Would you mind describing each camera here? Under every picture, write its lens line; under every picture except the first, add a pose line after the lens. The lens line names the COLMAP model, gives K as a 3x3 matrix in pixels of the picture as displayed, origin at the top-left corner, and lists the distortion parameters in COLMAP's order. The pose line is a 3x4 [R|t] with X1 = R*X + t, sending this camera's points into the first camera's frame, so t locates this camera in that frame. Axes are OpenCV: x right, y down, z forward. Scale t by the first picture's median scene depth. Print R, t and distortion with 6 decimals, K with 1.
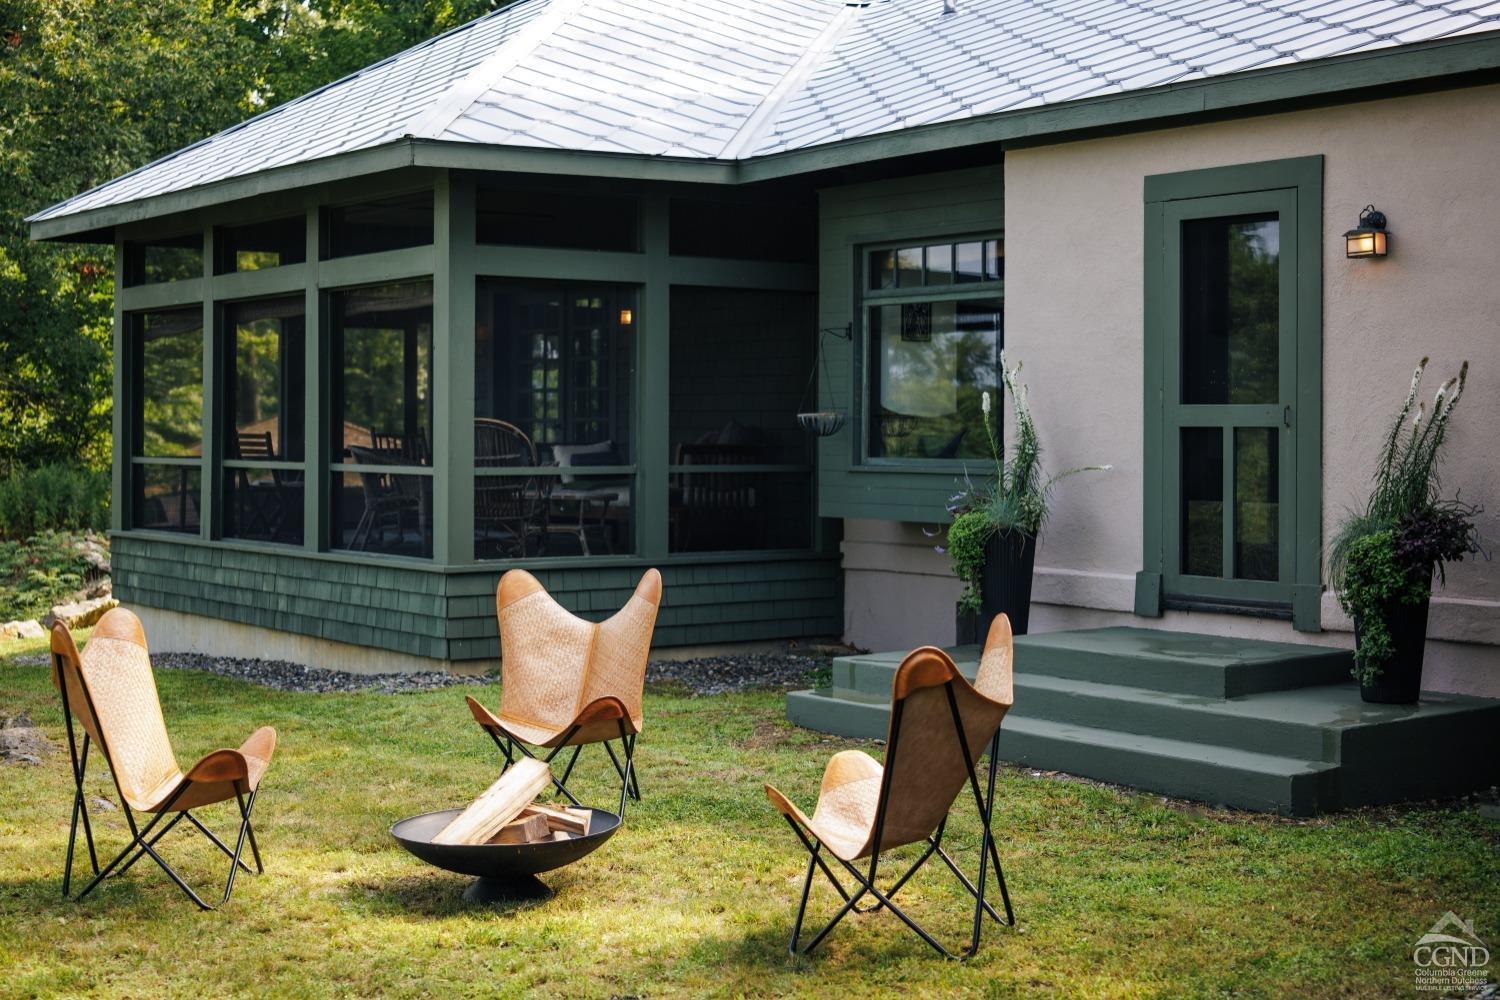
lens RADIAL K [[2149.4, 0, 724.0], [0, 2149.4, 457.1], [0, 0, 1]] dist [-0.017490, 0.000000]
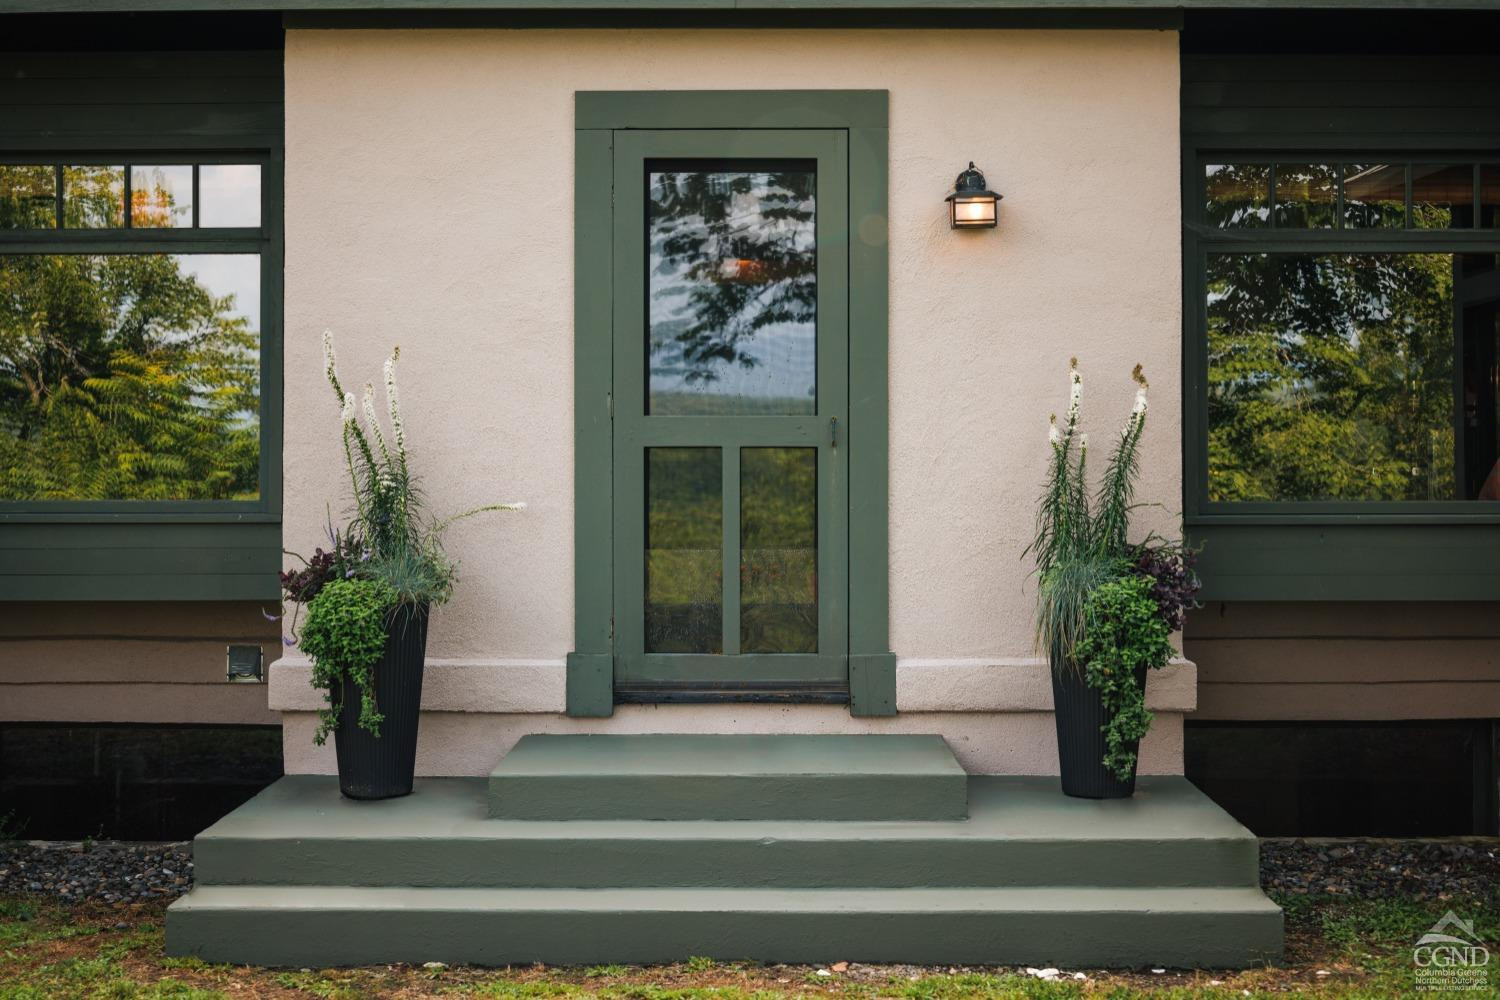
lens RADIAL K [[2149.4, 0, 749.9], [0, 2149.4, 491.1], [0, 0, 1]] dist [-0.017490, 0.000000]
pose [[0.606347, -0.011085, 0.795123, -0.272101], [0.014413, 0.999892, 0.002949, -0.000944], [-0.795069, 0.009672, 0.606441, 0.433890]]
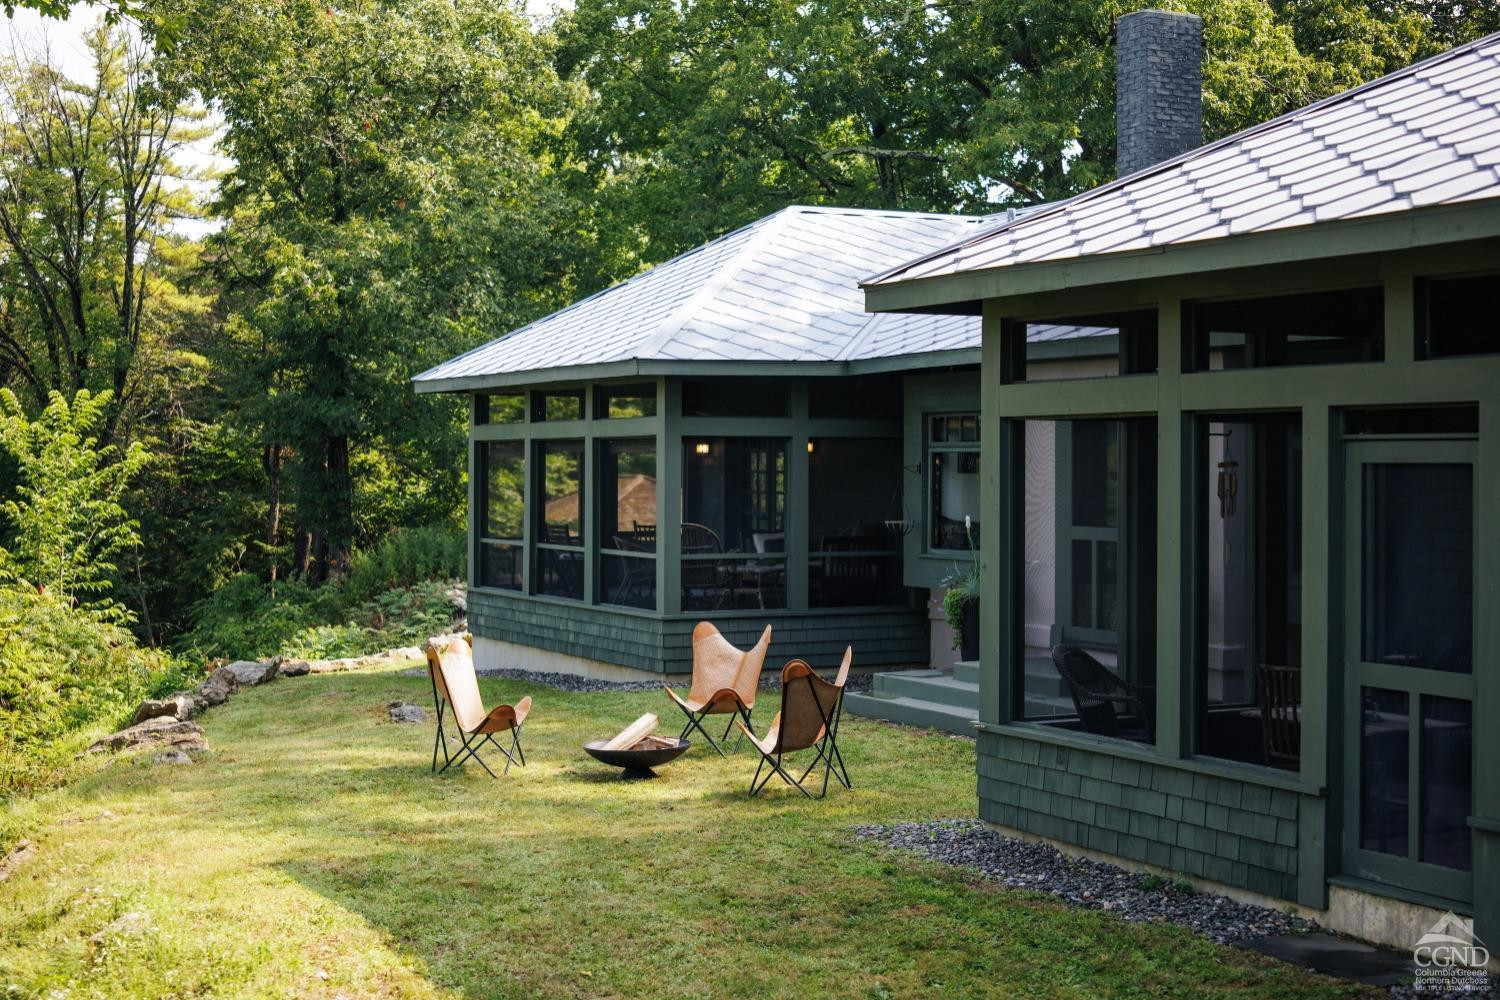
lens RADIAL K [[2149.4, 0, 750.3], [0, 2149.4, 500.9], [0, 0, 1]] dist [-0.017490, 0.000000]
pose [[0.987922, 0.001575, -0.154947, 0.178195], [-0.001033, 0.999993, 0.003577, -0.039715], [0.154951, -0.003373, 0.987916, -0.564846]]
